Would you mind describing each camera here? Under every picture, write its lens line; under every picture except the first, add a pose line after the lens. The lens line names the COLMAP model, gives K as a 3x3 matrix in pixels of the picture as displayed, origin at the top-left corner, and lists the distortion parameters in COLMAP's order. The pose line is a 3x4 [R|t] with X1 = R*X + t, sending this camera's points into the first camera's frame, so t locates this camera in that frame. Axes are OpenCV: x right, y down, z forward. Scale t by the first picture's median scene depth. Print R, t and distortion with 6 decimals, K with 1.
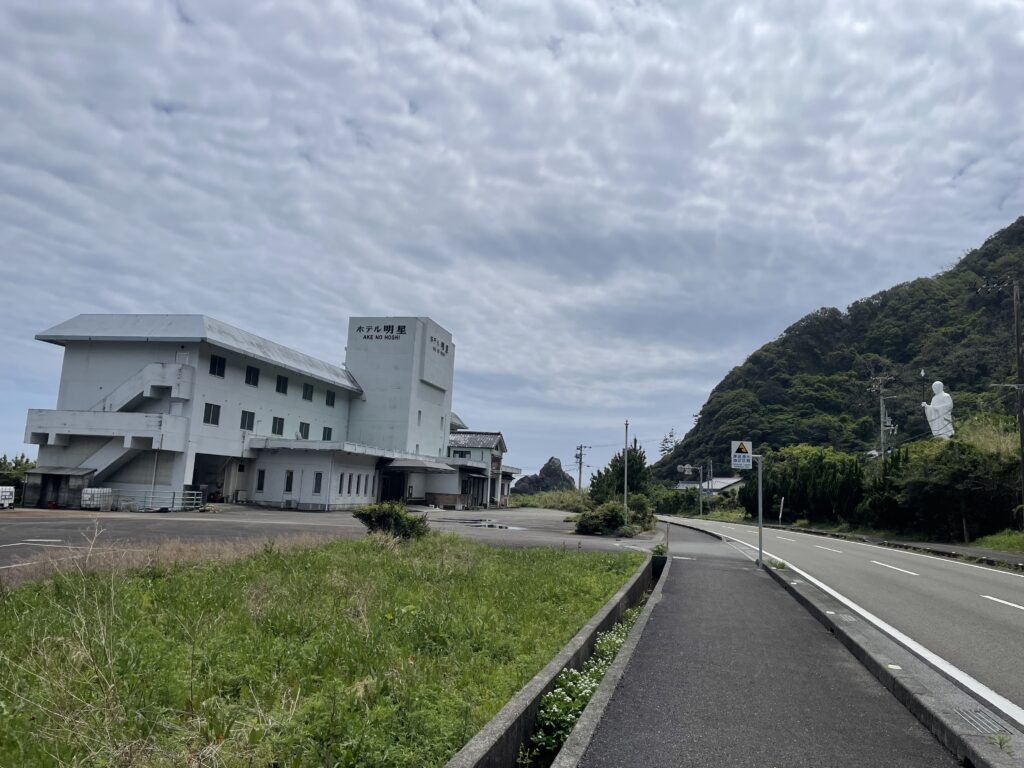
lens RADIAL K [[773.3, 0, 511.9], [0, 773.3, 382.4], [0, 0, 1]] dist [0.011134, -0.000410]
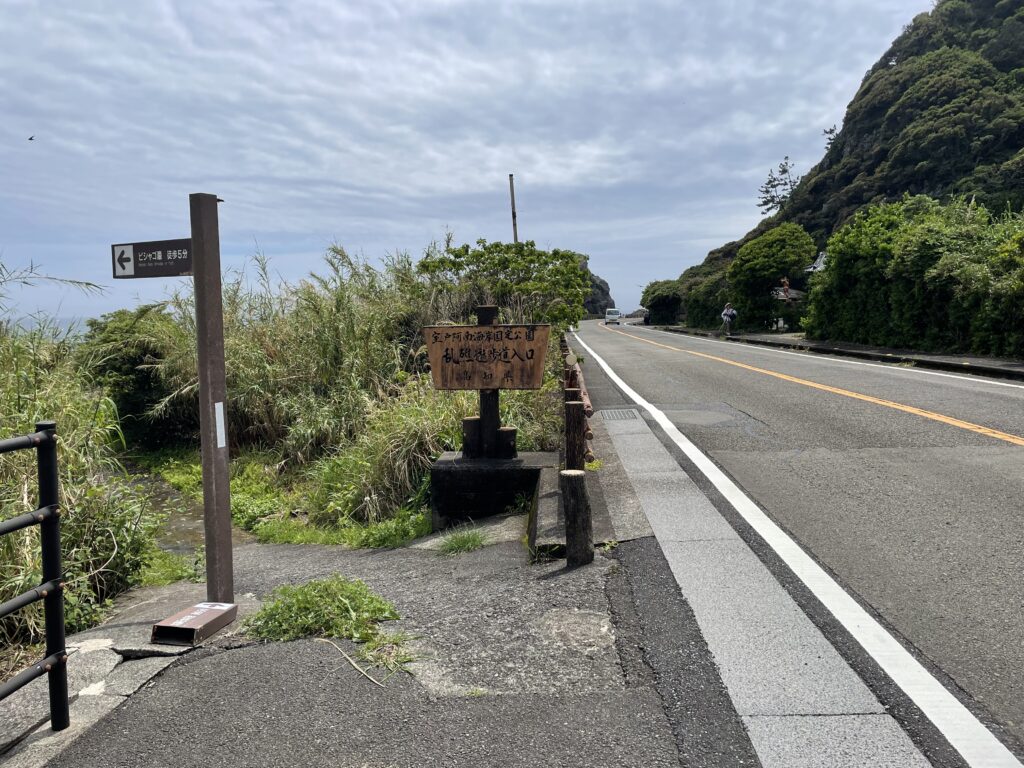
lens RADIAL K [[773.3, 0, 511.5], [0, 773.3, 384.5], [0, 0, 1]] dist [0.011134, -0.000410]
pose [[0.993923, -0.063215, -0.090112, 0.073139], [0.081997, 0.971367, 0.222986, 0.079807], [0.073436, -0.229020, 0.970648, 0.500281]]
